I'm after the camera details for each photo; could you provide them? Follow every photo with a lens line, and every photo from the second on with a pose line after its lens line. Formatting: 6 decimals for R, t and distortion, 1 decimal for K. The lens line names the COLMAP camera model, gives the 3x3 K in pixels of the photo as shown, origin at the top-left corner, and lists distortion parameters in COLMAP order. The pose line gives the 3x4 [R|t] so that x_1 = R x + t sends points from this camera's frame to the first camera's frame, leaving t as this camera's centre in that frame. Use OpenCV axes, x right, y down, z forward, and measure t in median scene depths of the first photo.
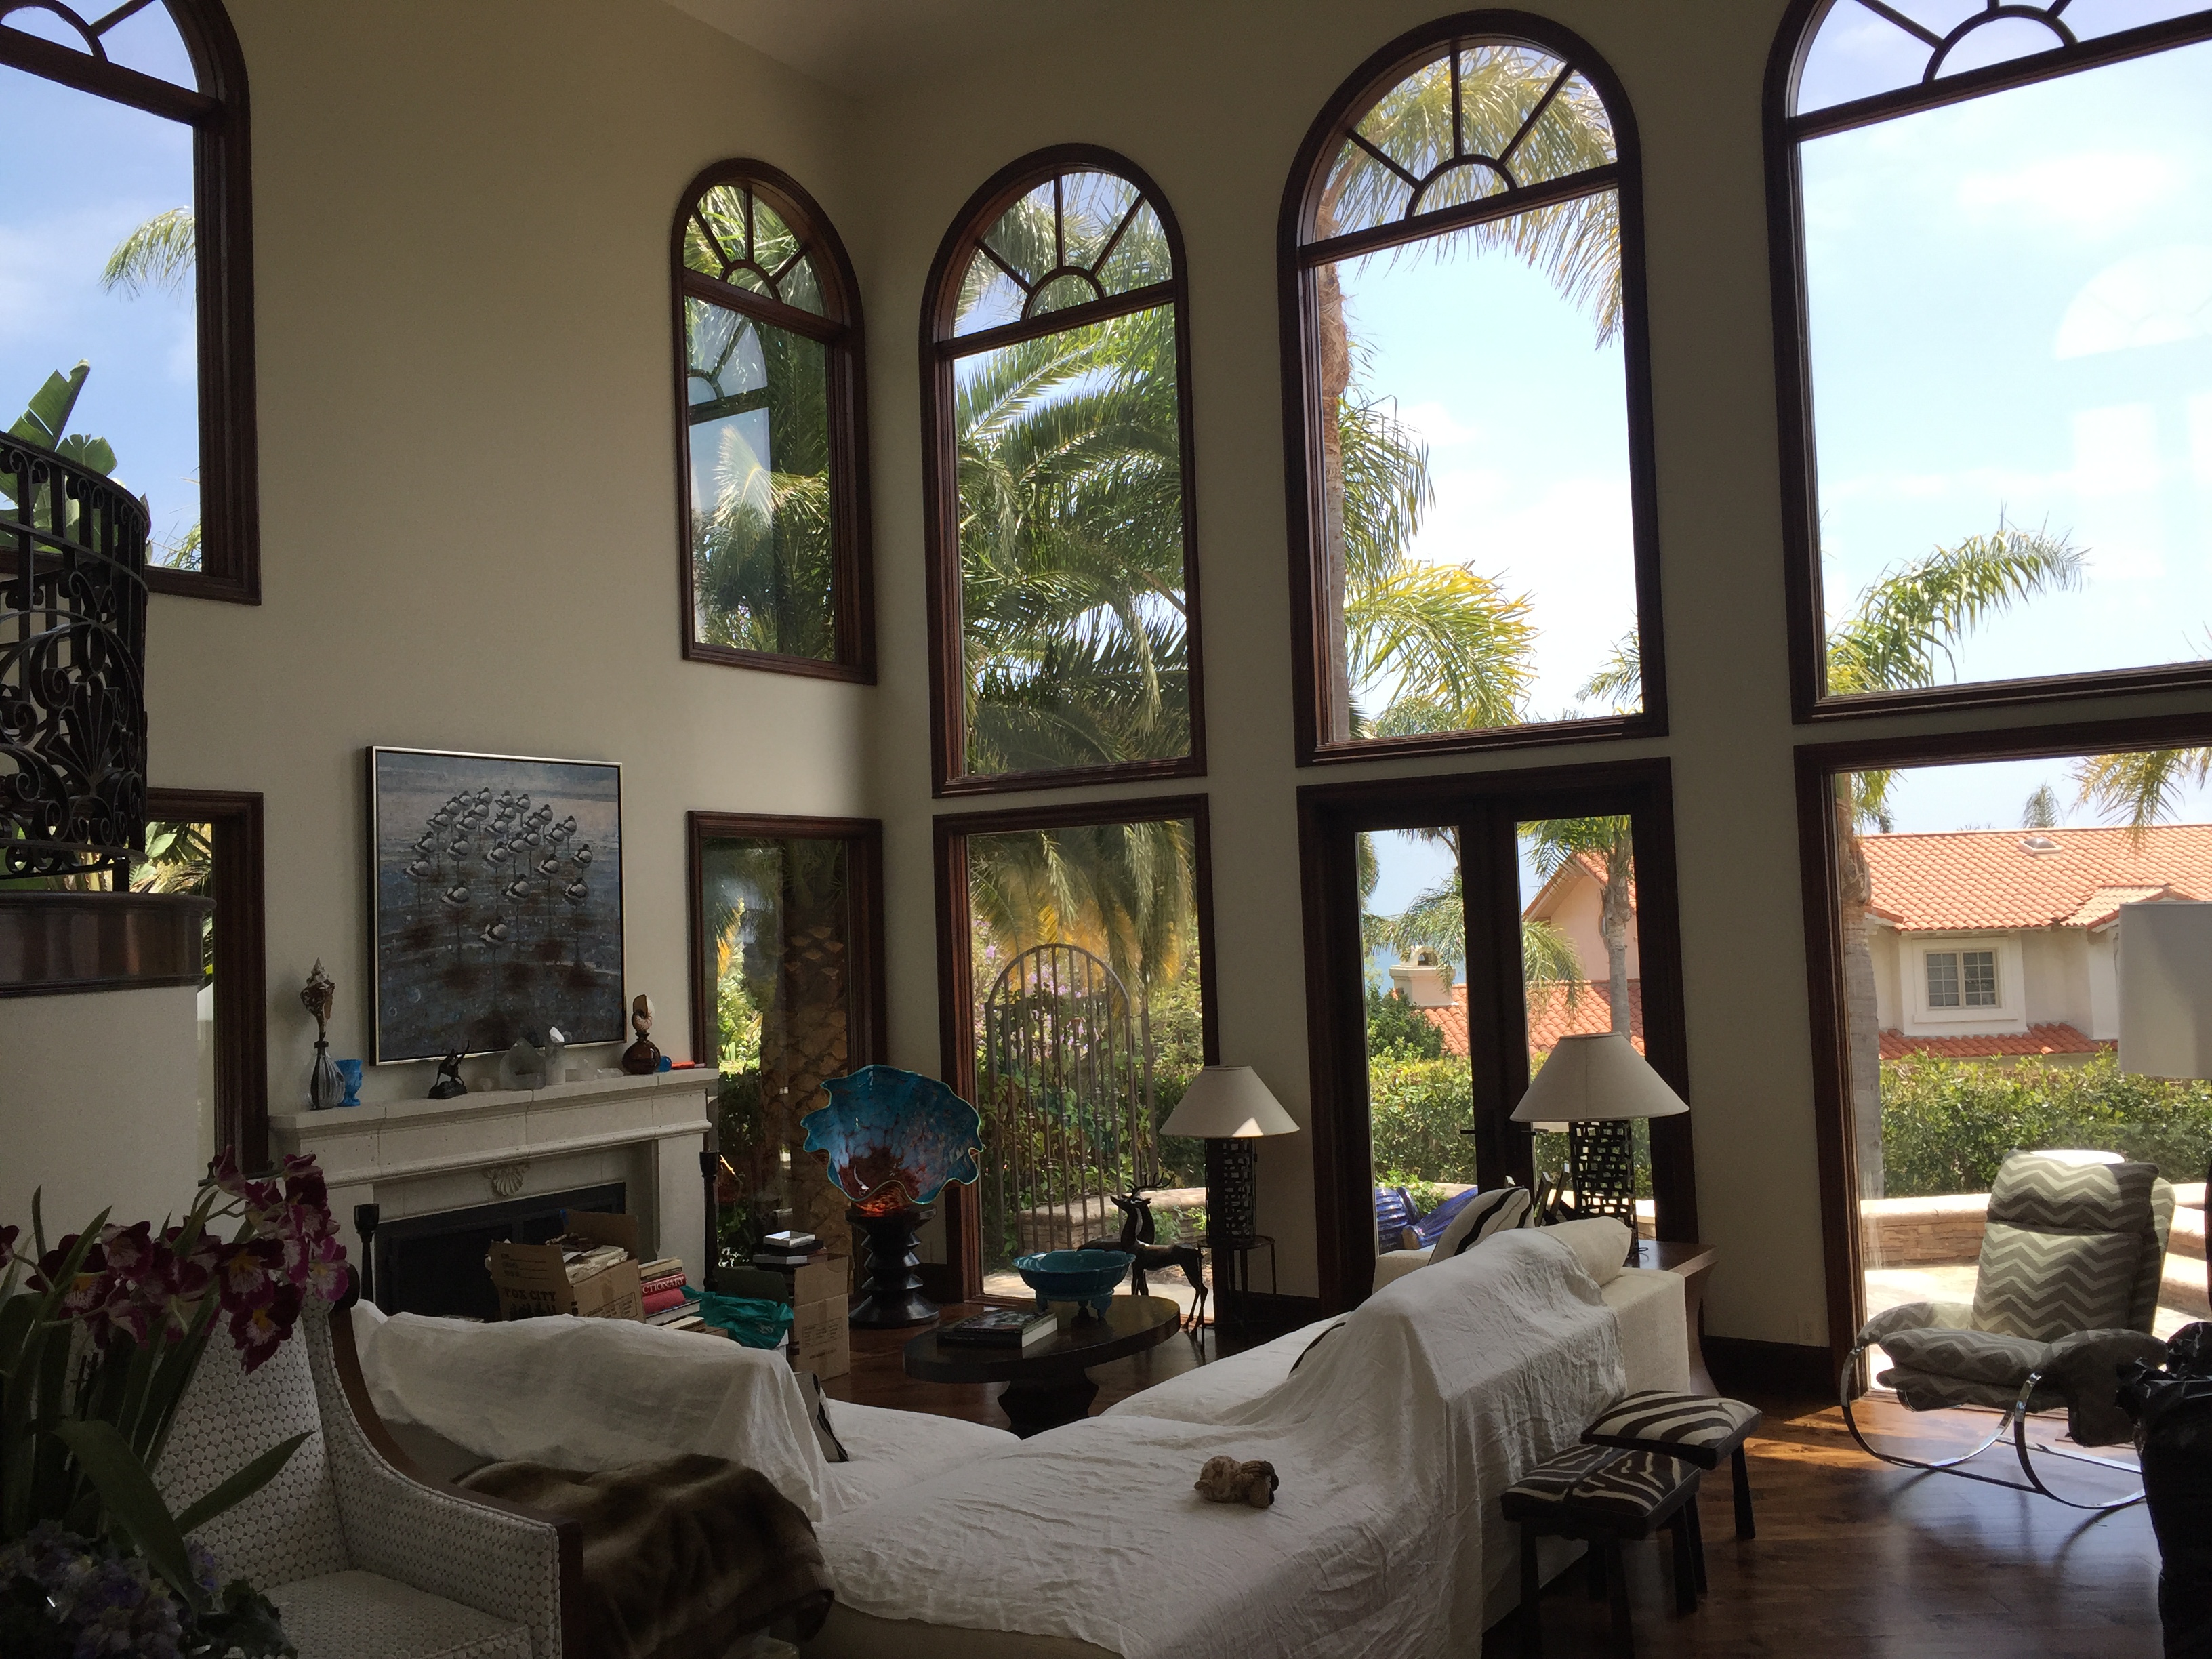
lens RADIAL K [[1949.0, 0, 1106.0], [0, 1949.0, 829.5], [0, 0, 1]] dist [0.082979, -0.105793]
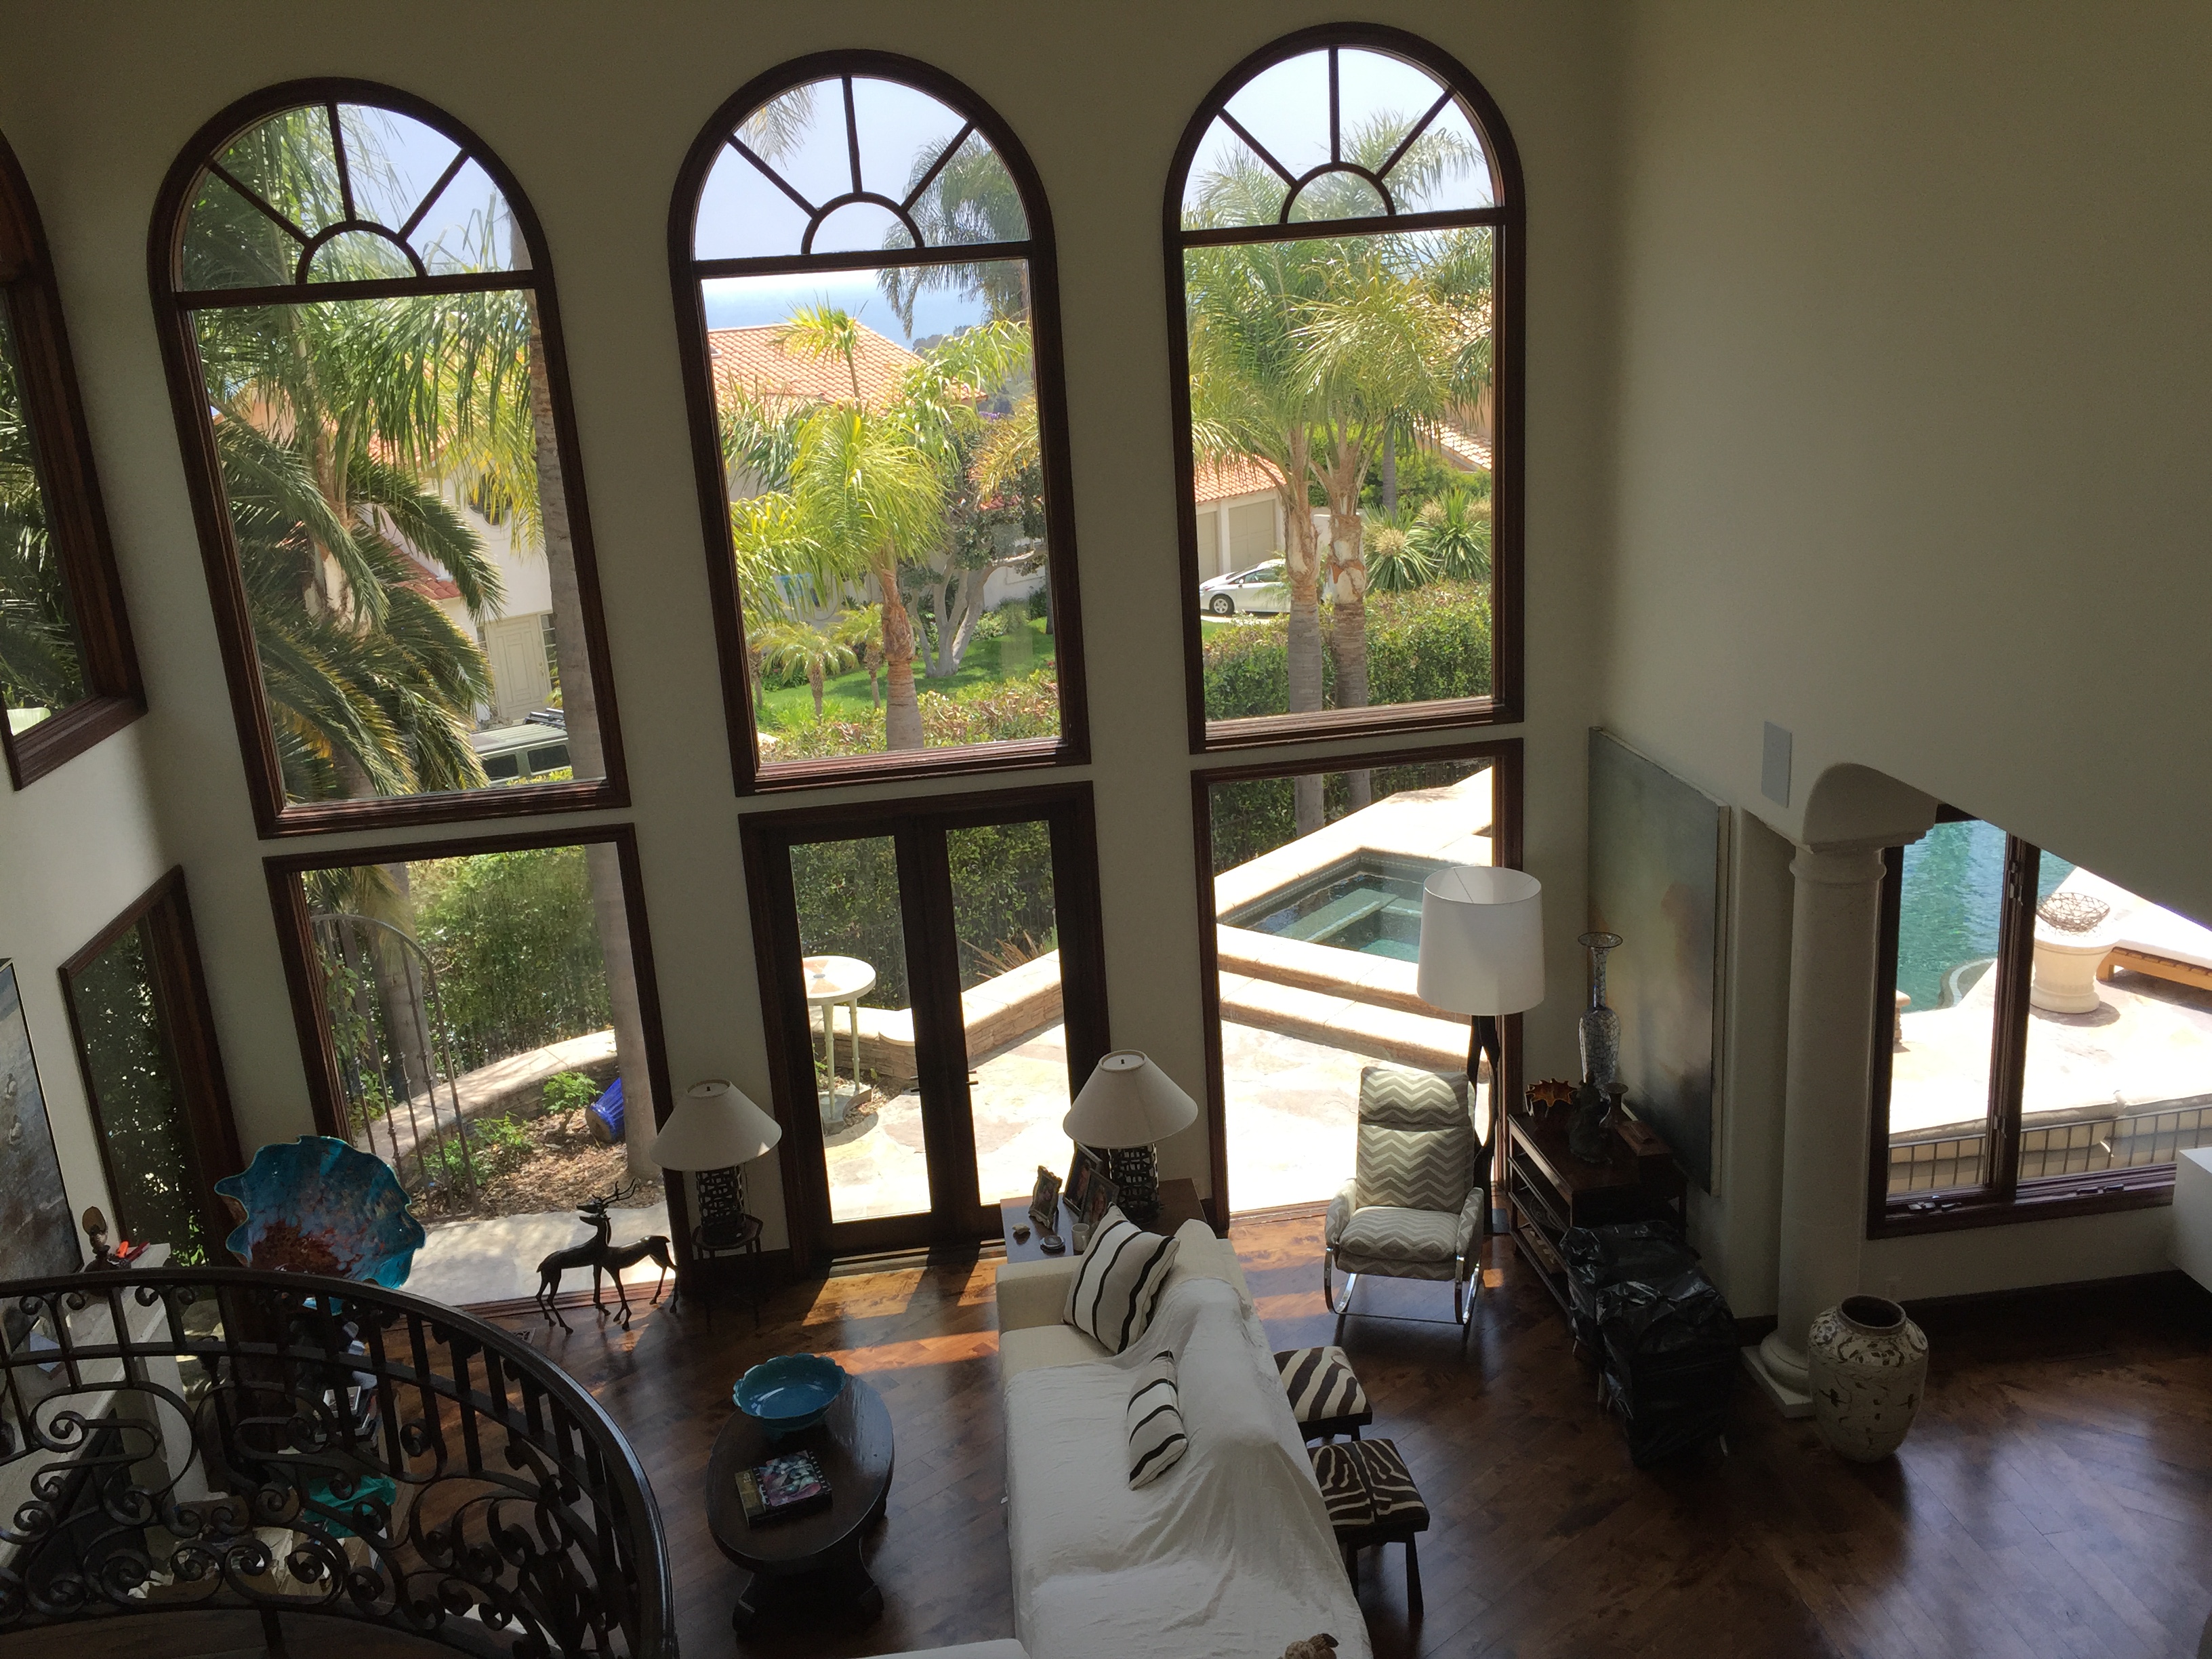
lens RADIAL K [[1949.0, 0, 1106.0], [0, 1949.0, 829.5], [0, 0, 1]] dist [0.082979, -0.105793]
pose [[0.740537, -0.198102, 0.642153, -0.463288], [-0.006786, 0.953309, 0.301919, -0.358051], [-0.671982, -0.227940, 0.704616, 0.145384]]
